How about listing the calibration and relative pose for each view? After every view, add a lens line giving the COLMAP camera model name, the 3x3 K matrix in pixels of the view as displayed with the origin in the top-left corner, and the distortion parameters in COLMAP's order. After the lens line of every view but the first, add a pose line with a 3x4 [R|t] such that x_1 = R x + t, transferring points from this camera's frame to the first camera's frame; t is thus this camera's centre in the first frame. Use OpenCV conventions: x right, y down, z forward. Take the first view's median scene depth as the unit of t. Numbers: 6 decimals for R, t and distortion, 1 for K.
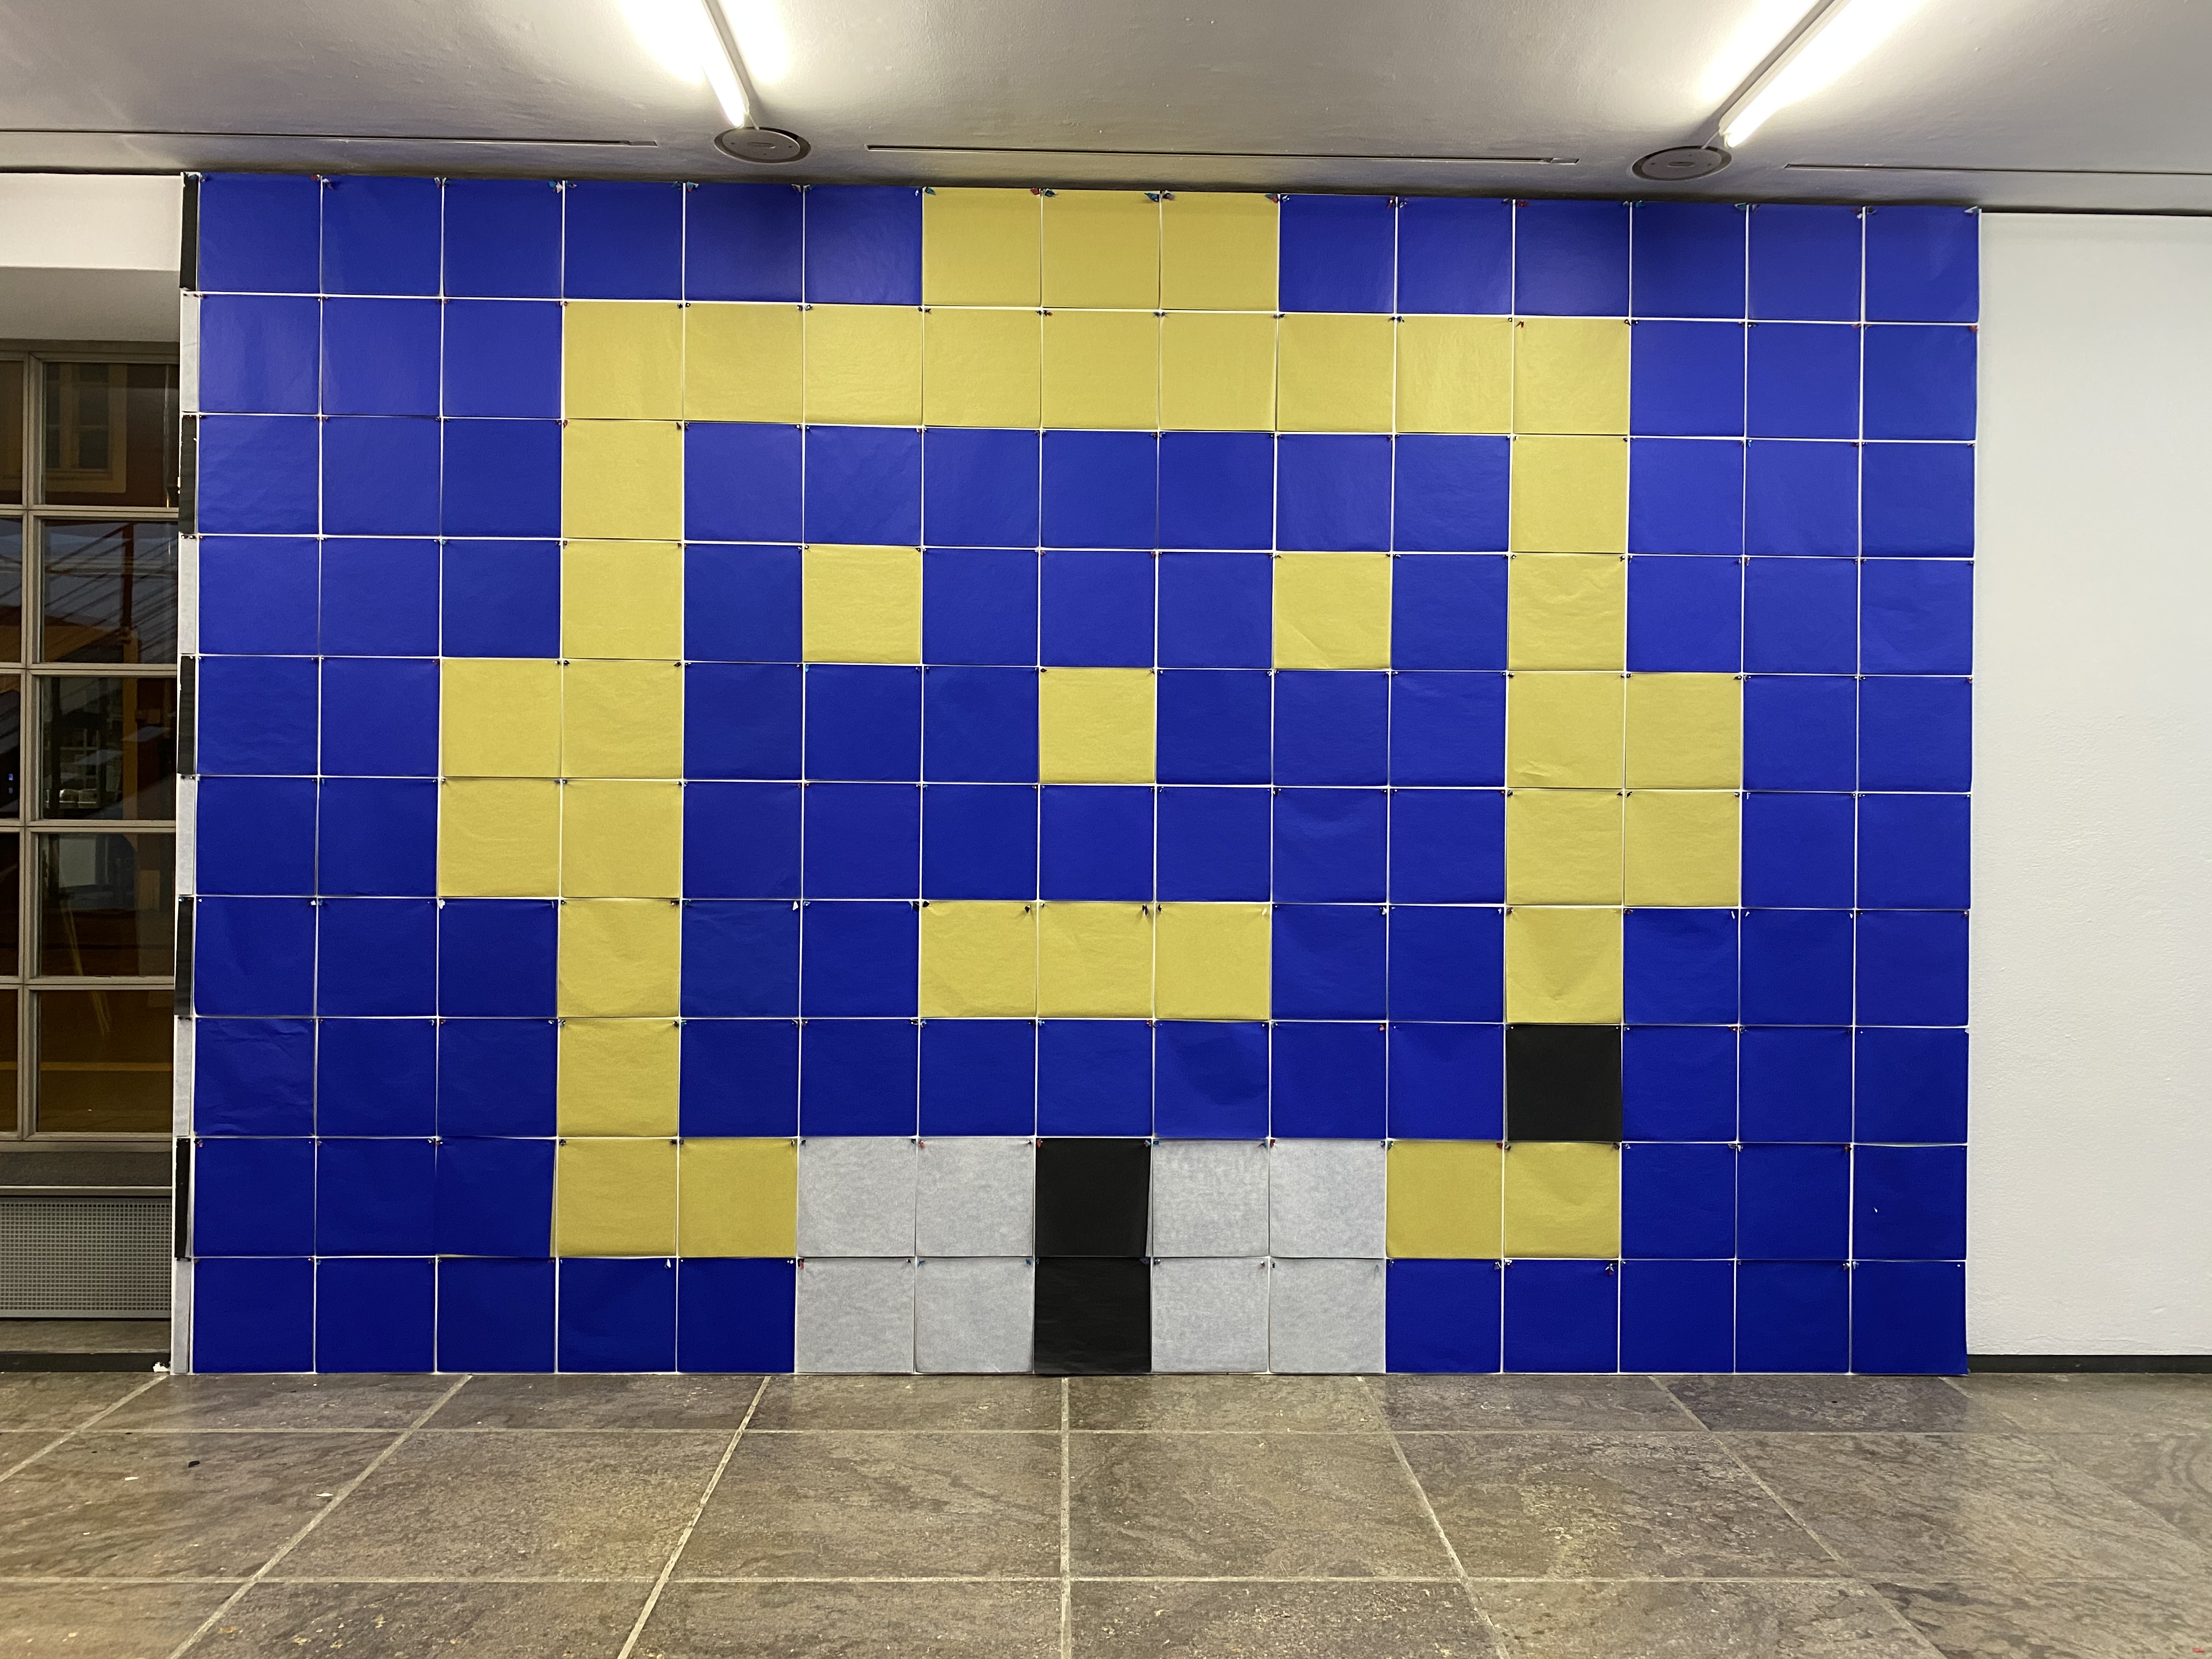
lens RADIAL K [[1647.4, 0, 1066.1], [0, 1647.4, 822.2], [0, 0, 1]] dist [0.012090, -0.007117]
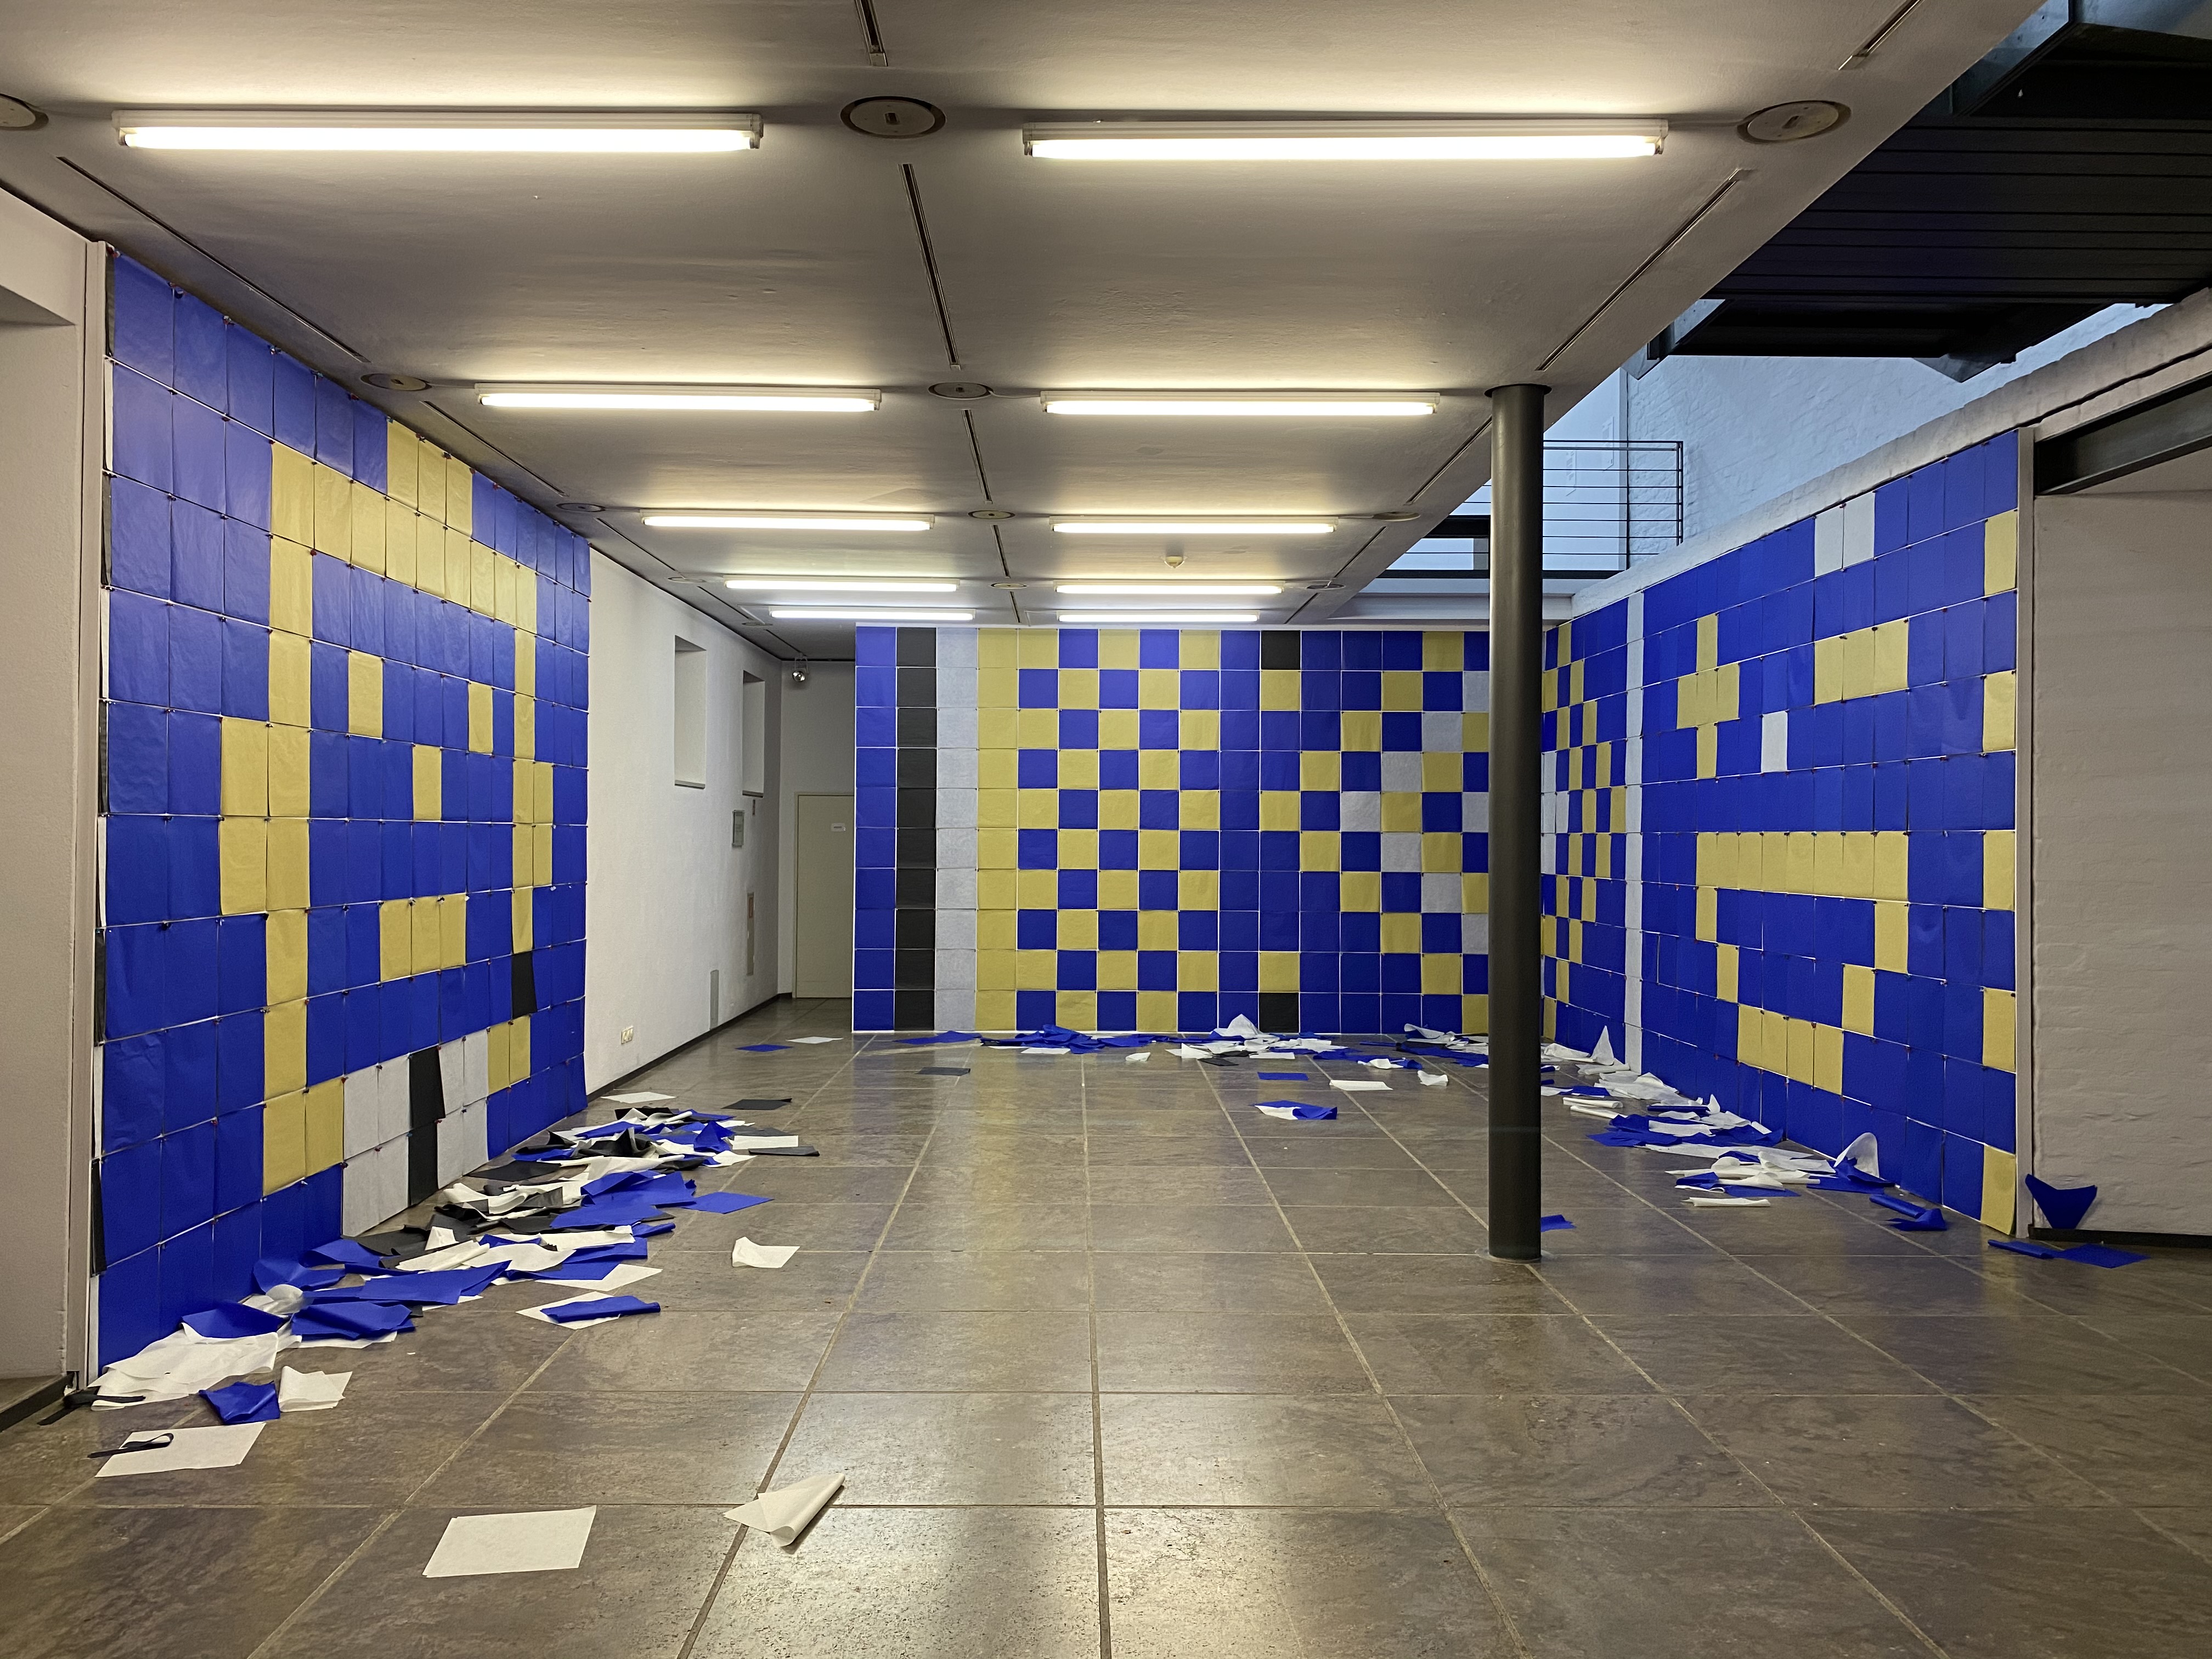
lens RADIAL K [[1647.4, 0, 1066.1], [0, 1647.4, 822.2], [0, 0, 1]] dist [0.012090, -0.007117]
pose [[0.029677, 0.000592, 0.999559, -1.535253], [-0.008118, 0.999967, -0.000351, -0.026676], [-0.999527, -0.008104, 0.029680, 0.348562]]
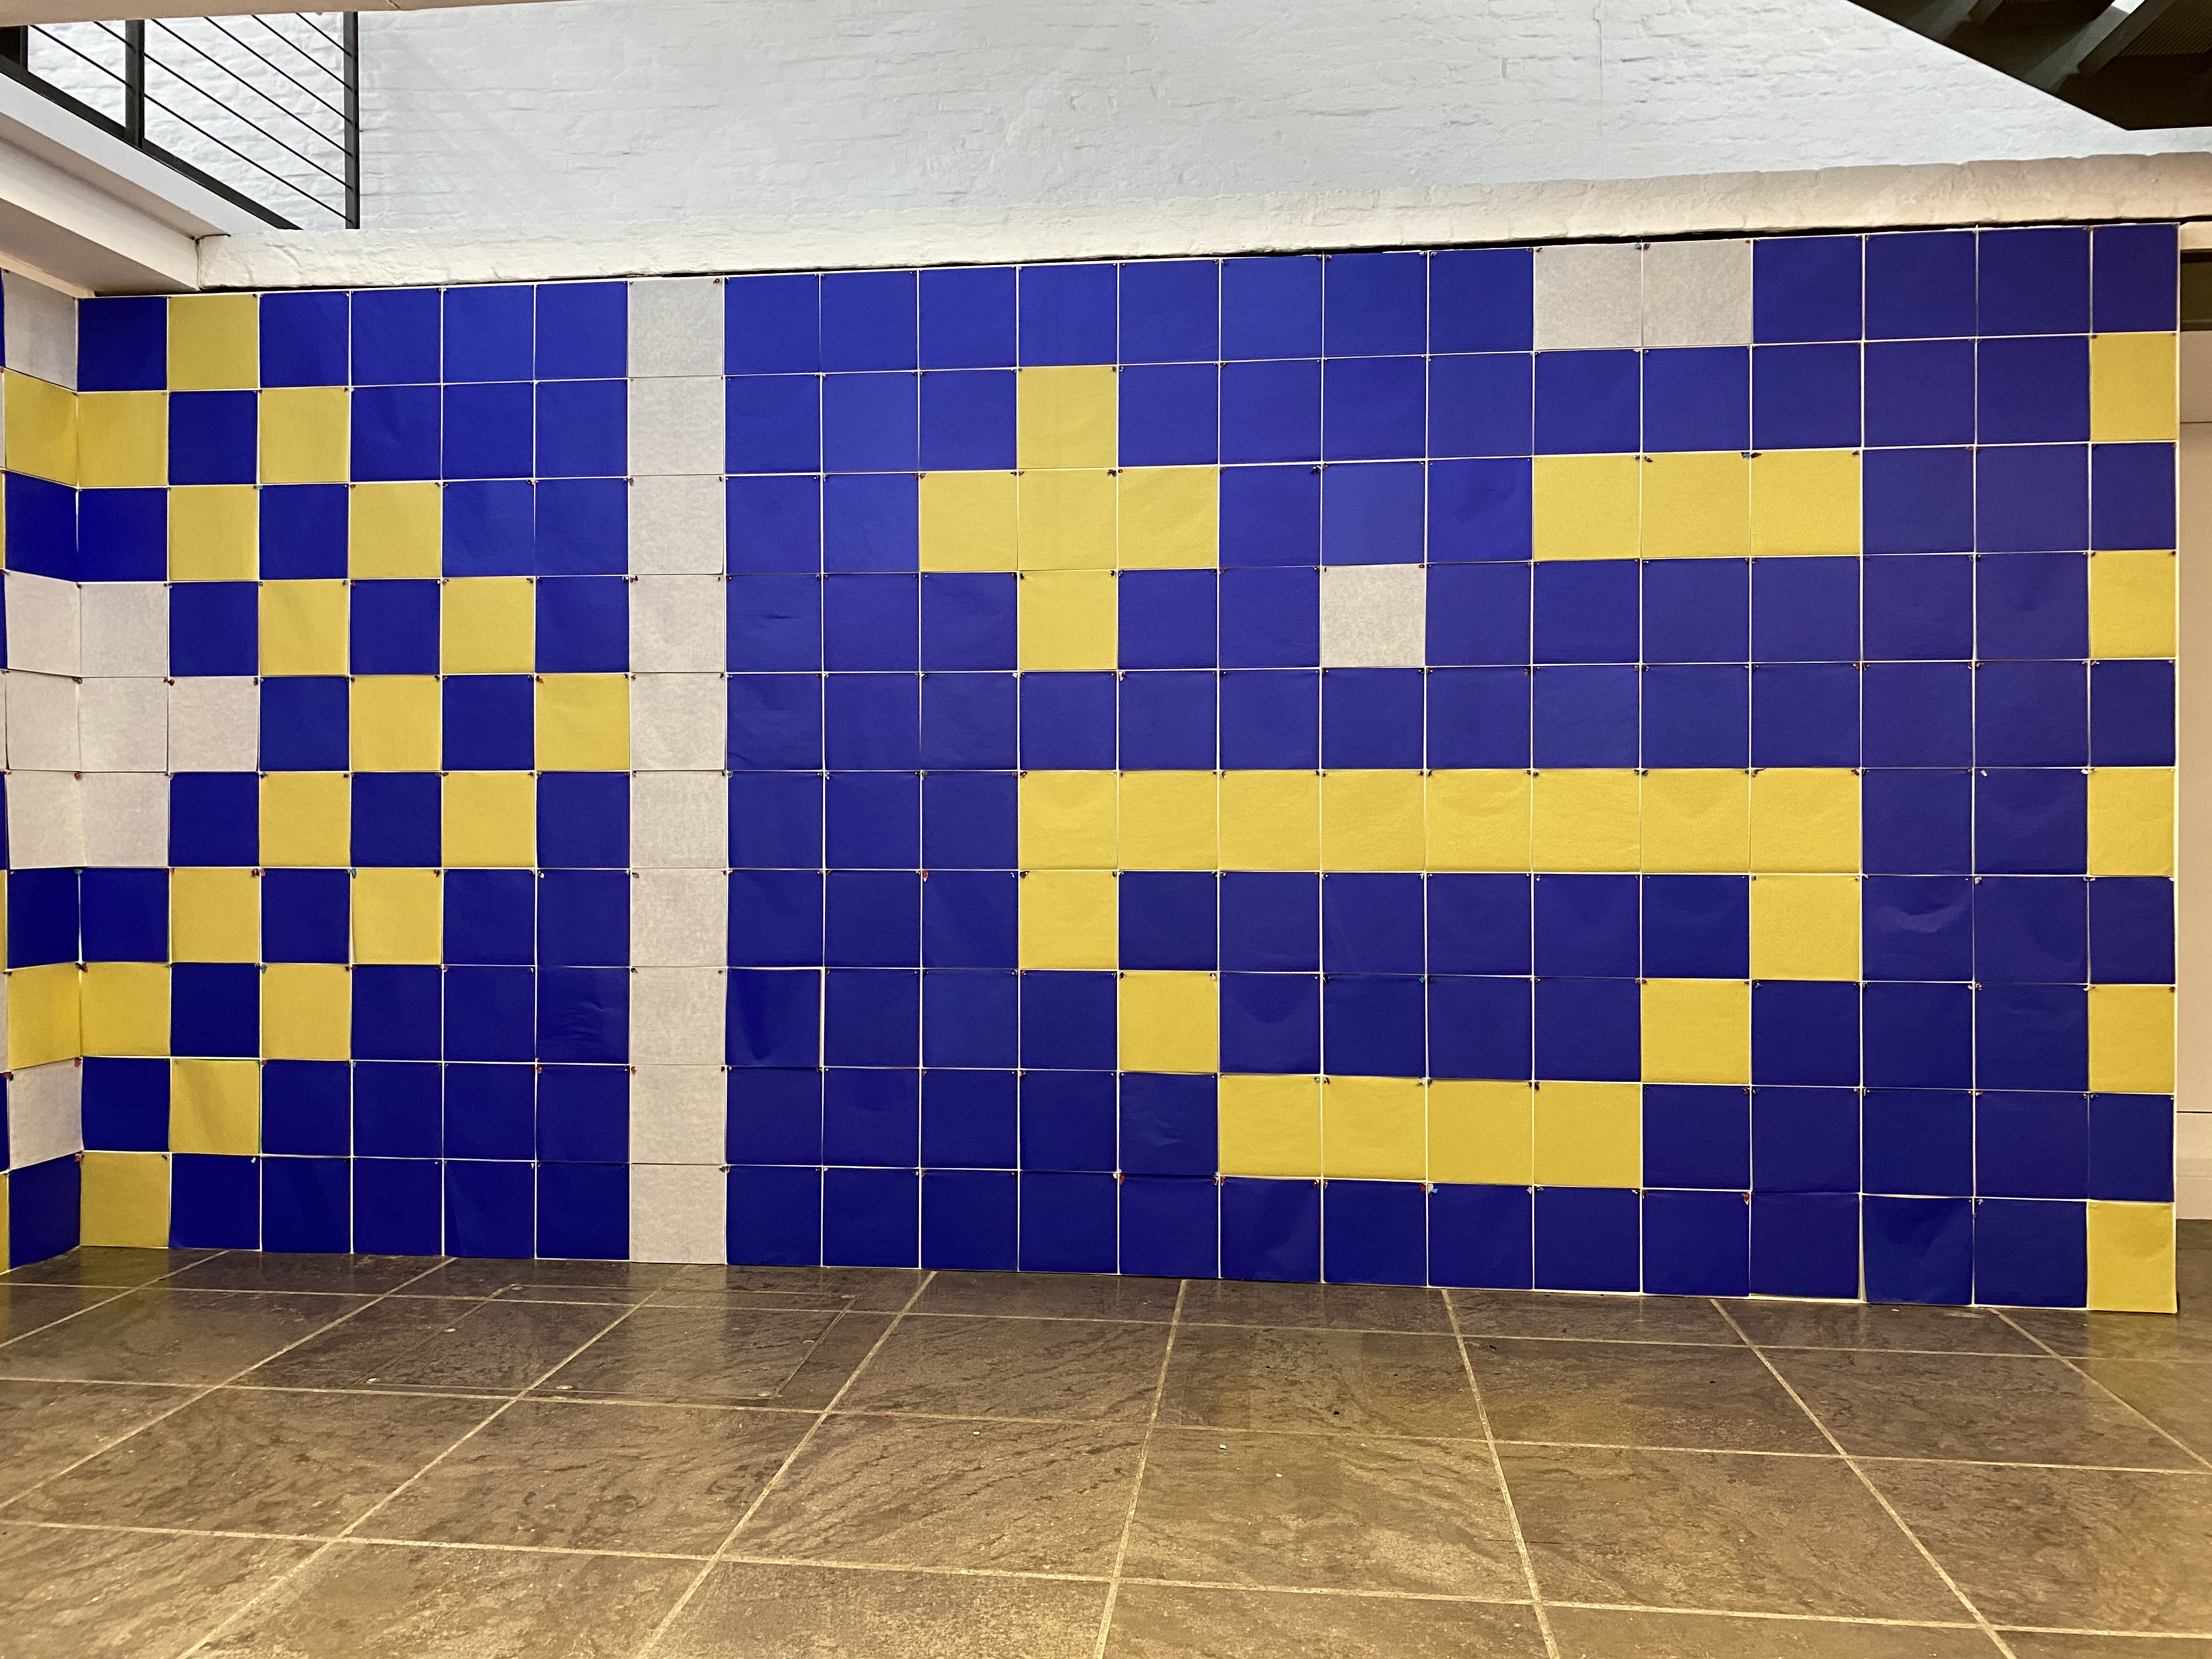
lens RADIAL K [[1693.7, 0, 1090.6], [0, 1693.7, 823.5], [0, 0, 1]] dist [0.009962, -0.002956]
pose [[-0.989790, -0.009864, 0.142193, 0.506256], [-0.008648, 0.999921, 0.009168, 0.005980], [-0.142272, 0.007845, -0.989797, 0.759174]]
